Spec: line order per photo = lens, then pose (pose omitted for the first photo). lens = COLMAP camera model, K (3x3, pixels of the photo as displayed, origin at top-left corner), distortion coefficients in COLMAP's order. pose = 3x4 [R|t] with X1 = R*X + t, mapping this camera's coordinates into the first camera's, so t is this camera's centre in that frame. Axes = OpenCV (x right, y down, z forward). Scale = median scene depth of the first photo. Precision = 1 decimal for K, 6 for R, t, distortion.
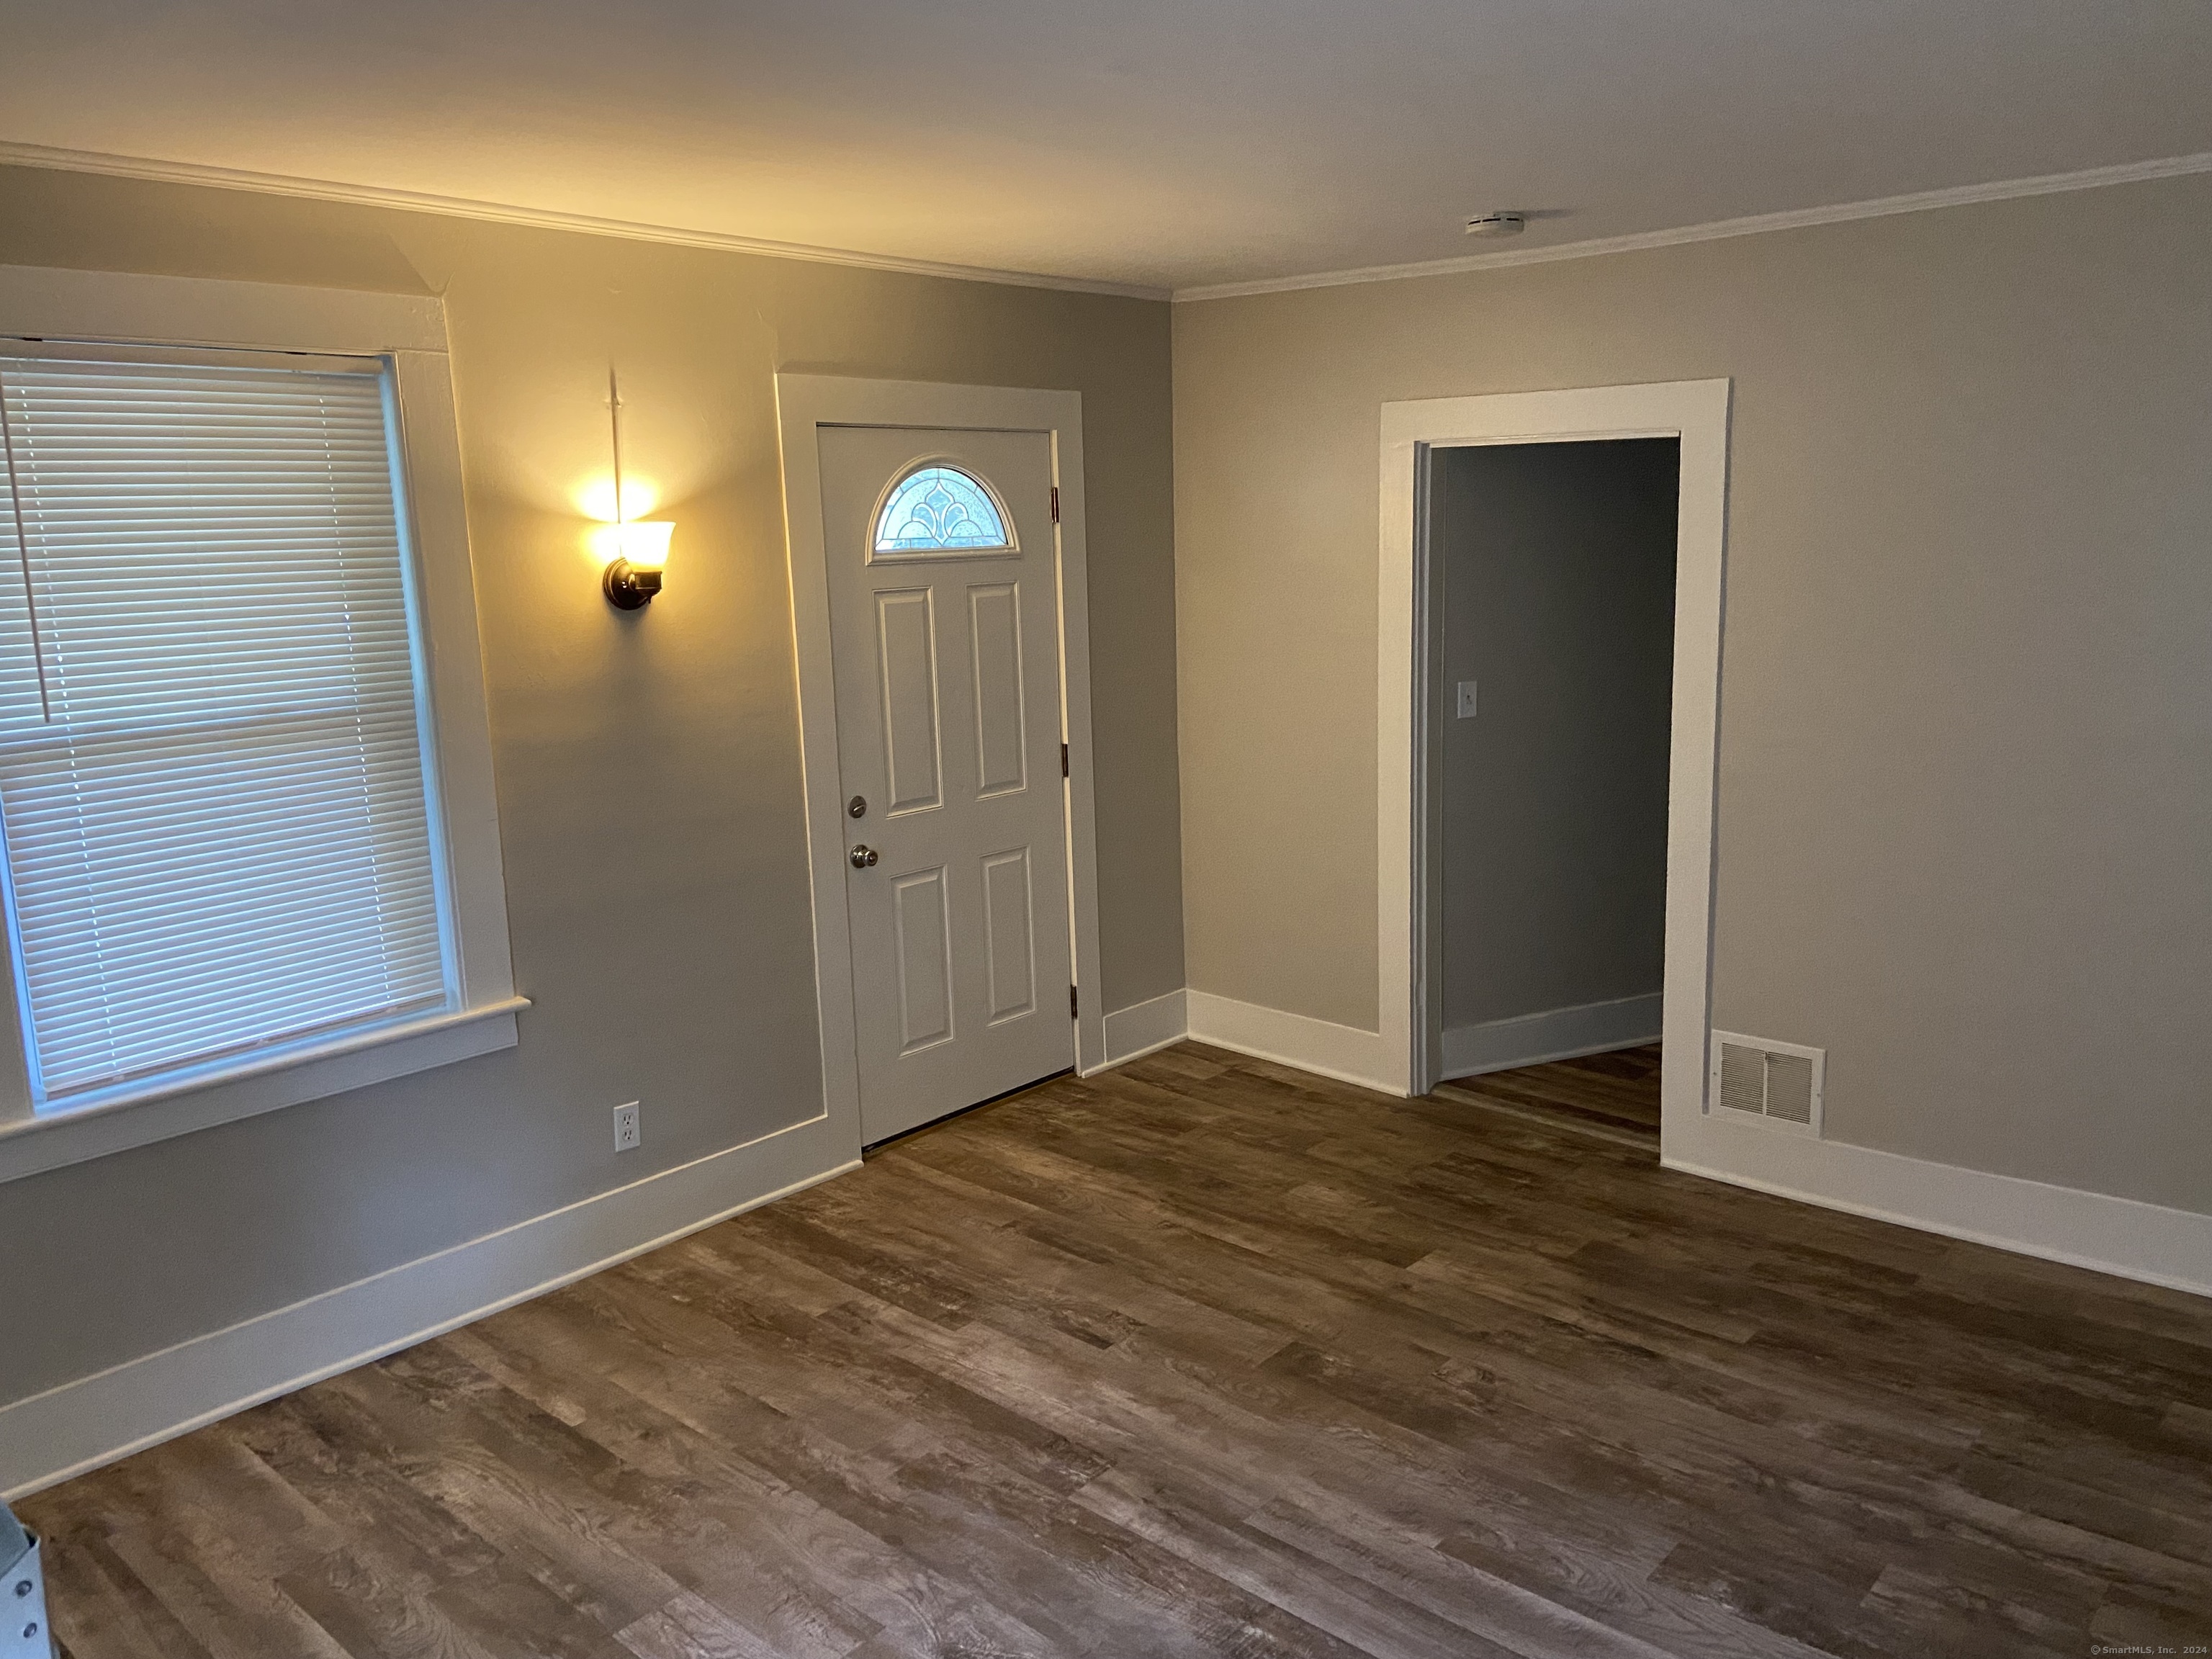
lens RADIAL K [[1672.0, 0, 1061.1], [0, 1672.0, 811.0], [0, 0, 1]] dist [0.110274, -0.132563]
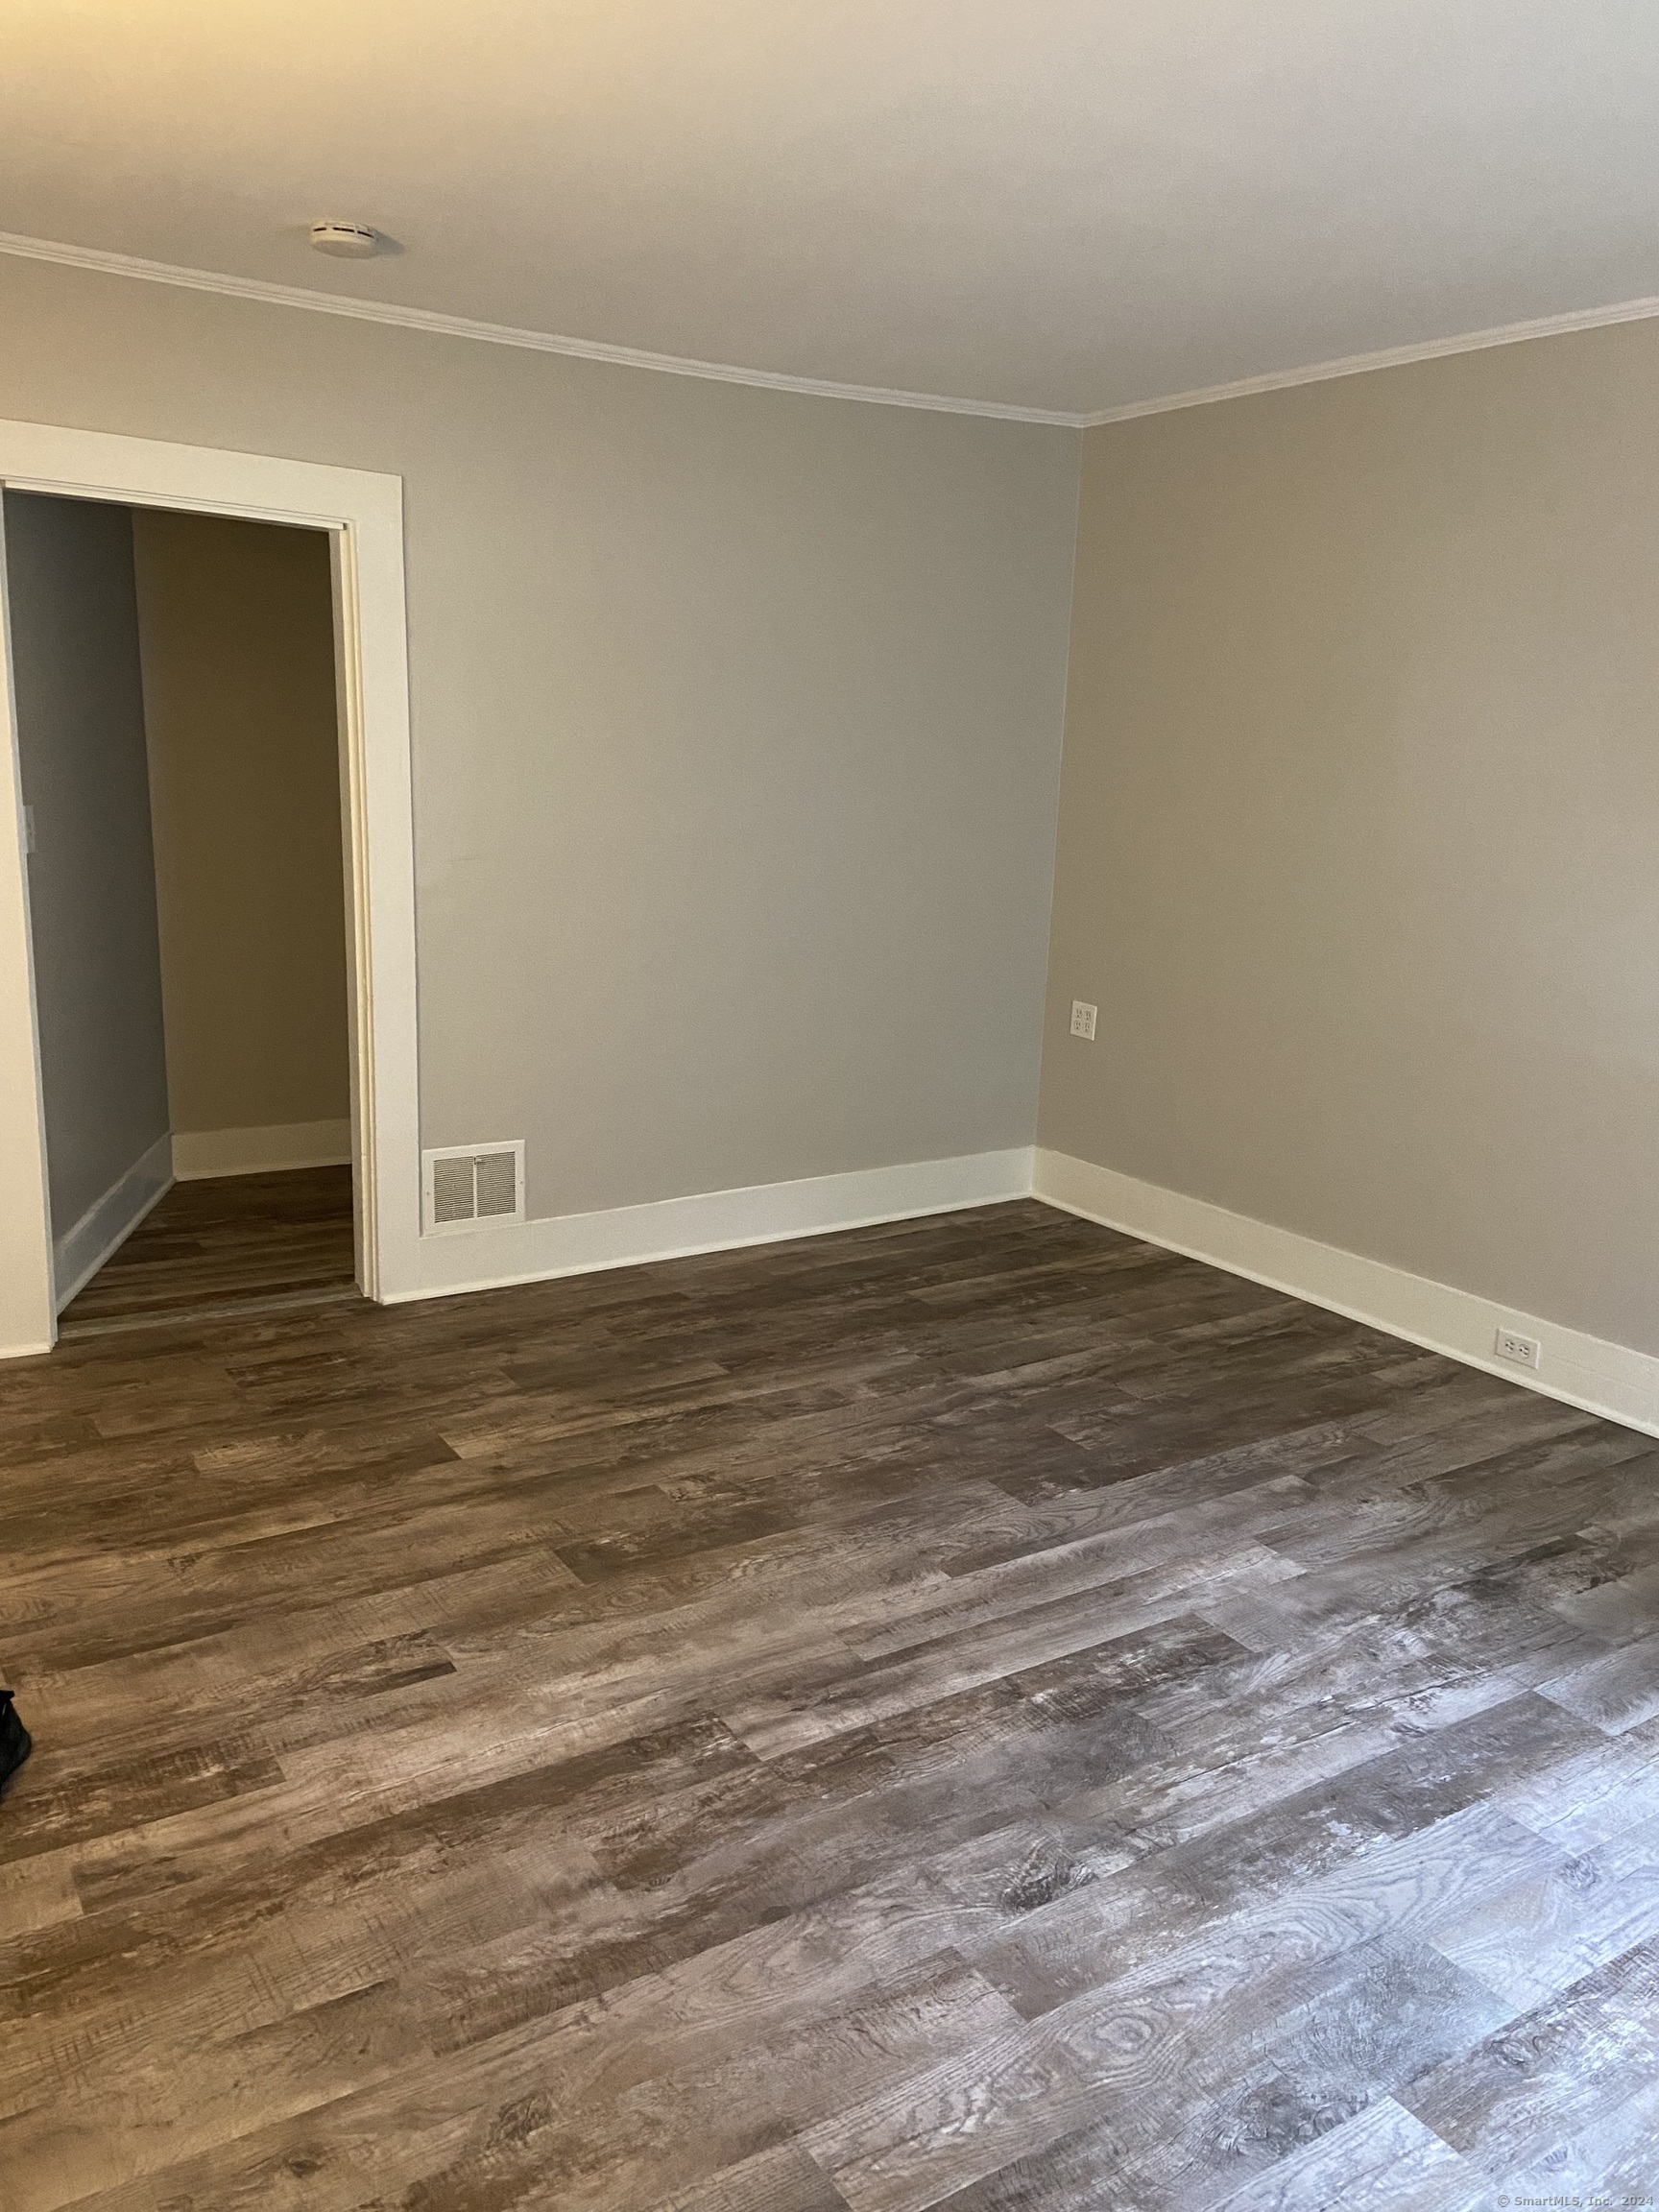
lens RADIAL K [[1672.0, 0, 836.1], [0, 1672.0, 1095.2], [0, 0, 1]] dist [0.110274, -0.132563]
pose [[0.242210, -0.170318, 0.955158, -0.641866], [0.117865, 0.982345, 0.145278, -0.024456], [-0.963038, 0.077392, 0.258008, 0.651157]]
